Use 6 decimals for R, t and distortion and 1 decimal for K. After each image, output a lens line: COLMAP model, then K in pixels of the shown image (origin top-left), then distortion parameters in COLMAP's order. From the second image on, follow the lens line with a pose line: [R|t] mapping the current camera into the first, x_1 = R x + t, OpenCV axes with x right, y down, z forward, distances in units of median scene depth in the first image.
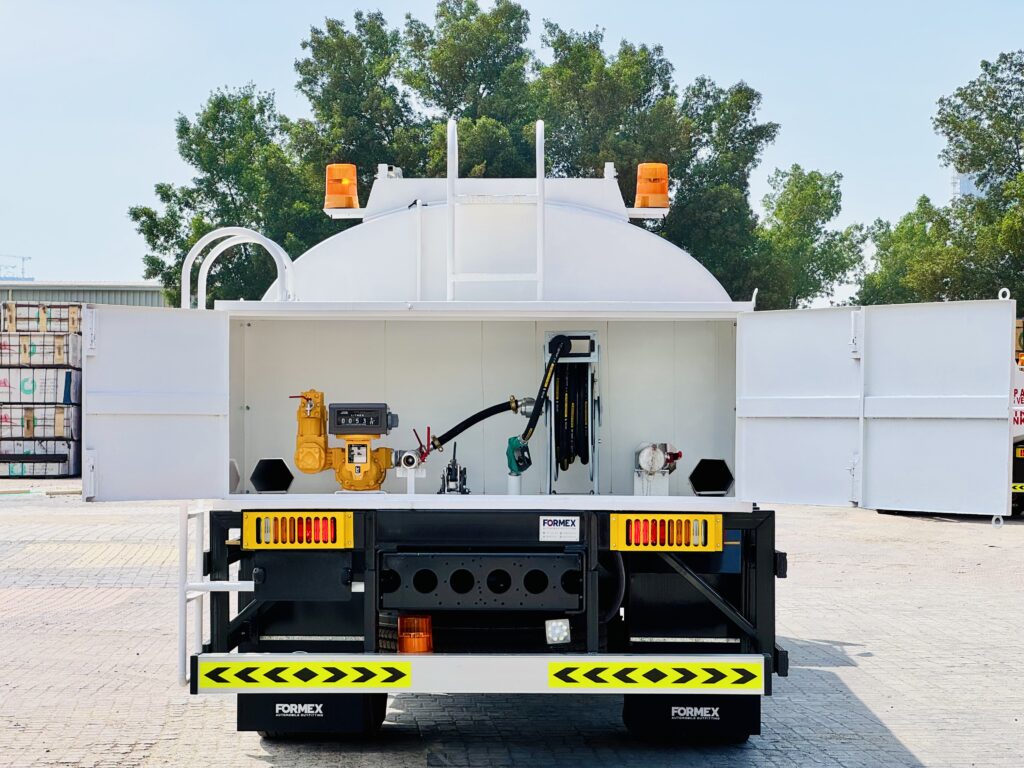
lens RADIAL K [[2297.8, 0, 512.0], [0, 2297.8, 384.0], [0, 0, 1]] dist [-0.238830, 6.949977]
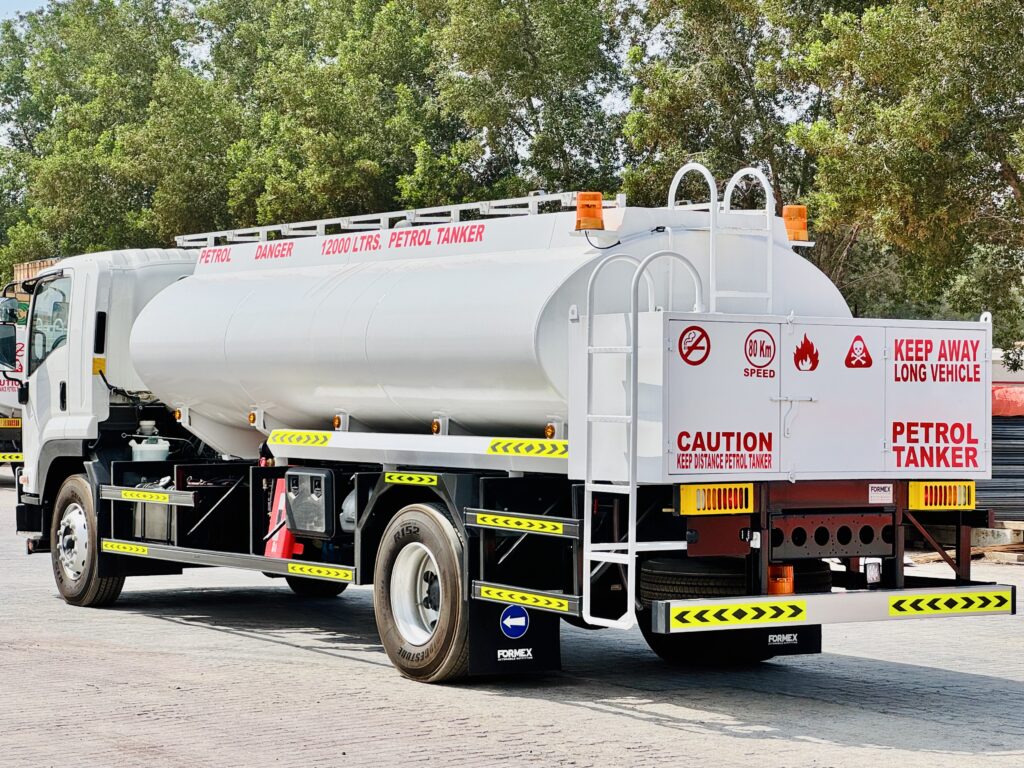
lens RADIAL K [[2404.0, 0, 512.0], [0, 2404.0, 384.0], [0, 0, 1]] dist [-0.048295, -0.149562]
pose [[0.830817, 0.008851, 0.556476, -0.912100], [-0.017878, 0.999782, 0.010790, -0.010184], [-0.556259, -0.018913, 0.830794, -0.014952]]
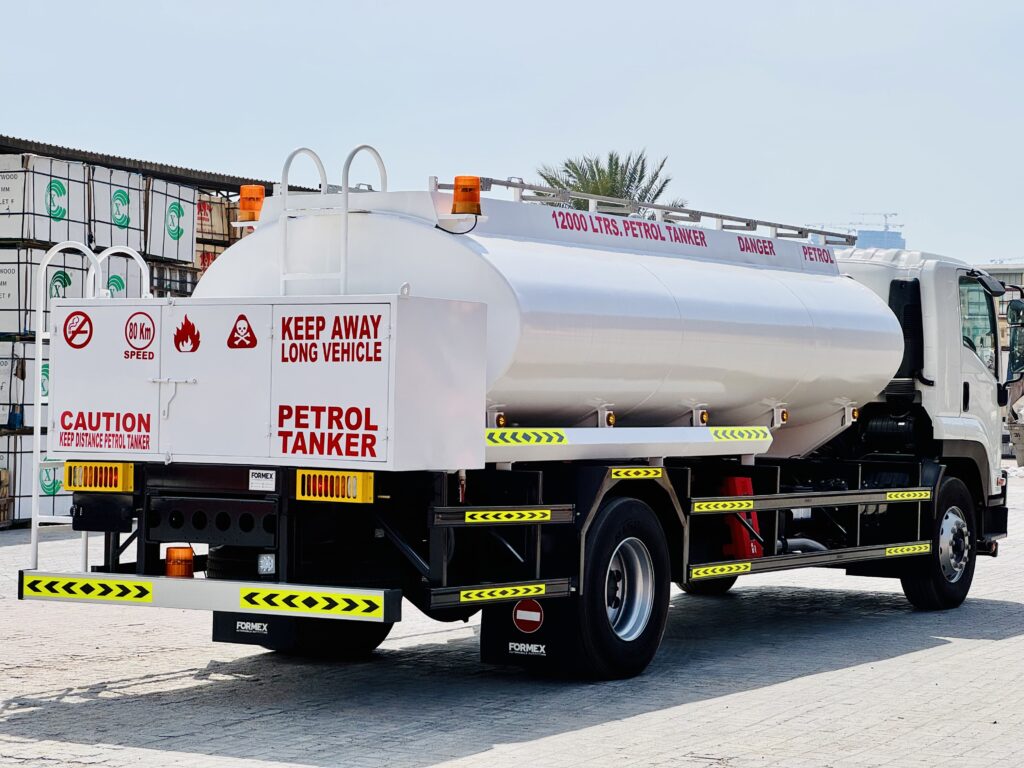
lens RADIAL K [[2297.8, 0, 512.0], [0, 2297.8, 384.0], [0, 0, 1]] dist [-0.238830, 6.949977]
pose [[0.877521, 0.006901, -0.479488, 0.730253], [-0.003326, 0.999960, 0.008305, 0.000407], [0.479526, -0.005693, 0.877509, -0.018997]]
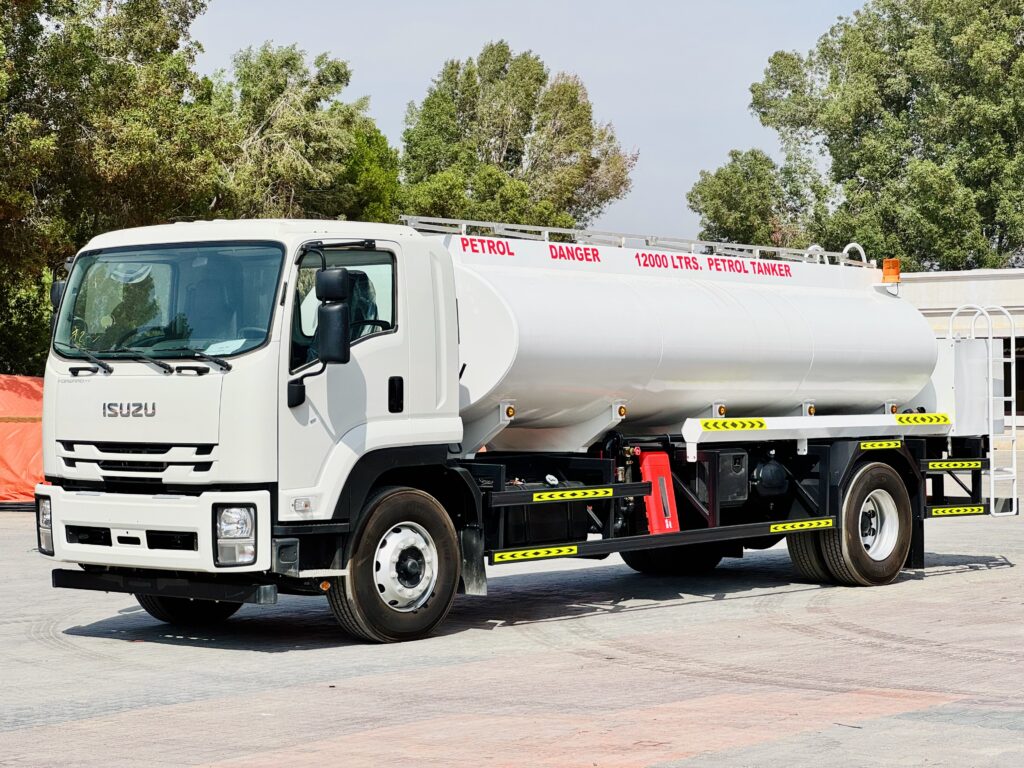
lens RADIAL K [[2297.8, 0, 512.0], [0, 2297.8, 384.0], [0, 0, 1]] dist [-0.238830, 6.949977]
pose [[-0.779477, 0.008571, 0.626372, -1.195813], [-0.003899, 0.999821, -0.018533, 0.058492], [-0.626418, -0.016888, -0.779304, 3.462722]]
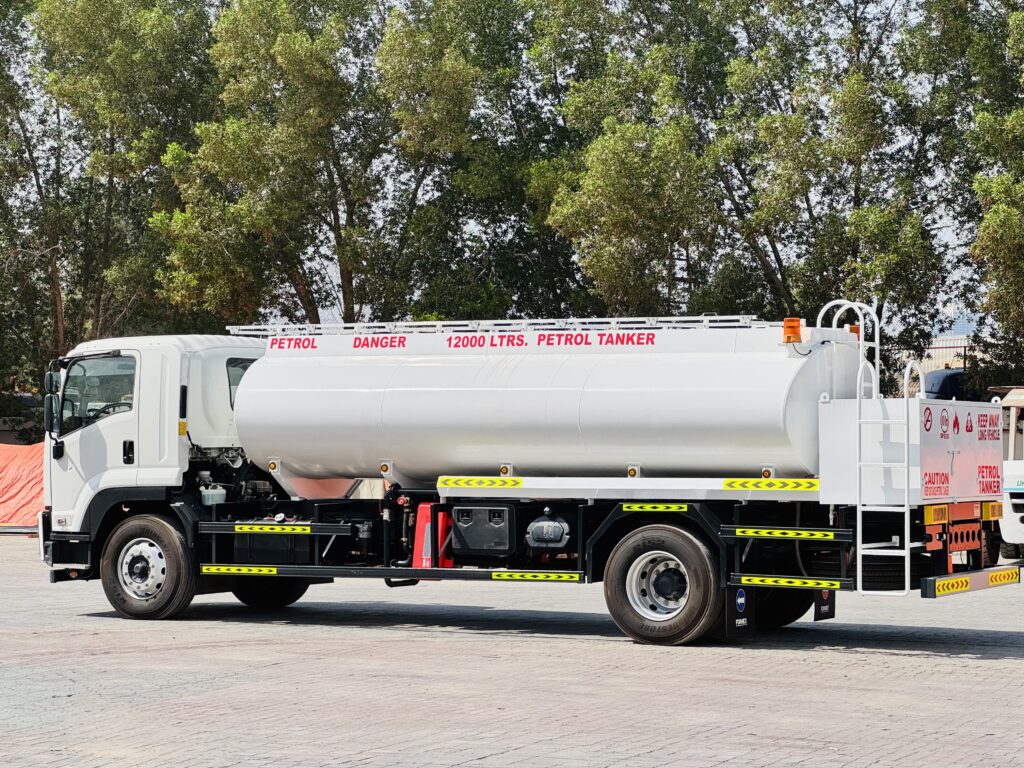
lens RADIAL K [[2297.8, 0, 512.0], [0, 2297.8, 384.0], [0, 0, 1]] dist [-0.238830, 6.949977]
pose [[0.449950, 0.022595, 0.892768, -2.211029], [-0.017577, 0.999710, -0.016443, -0.010187], [-0.892881, -0.008294, 0.450217, 0.491431]]
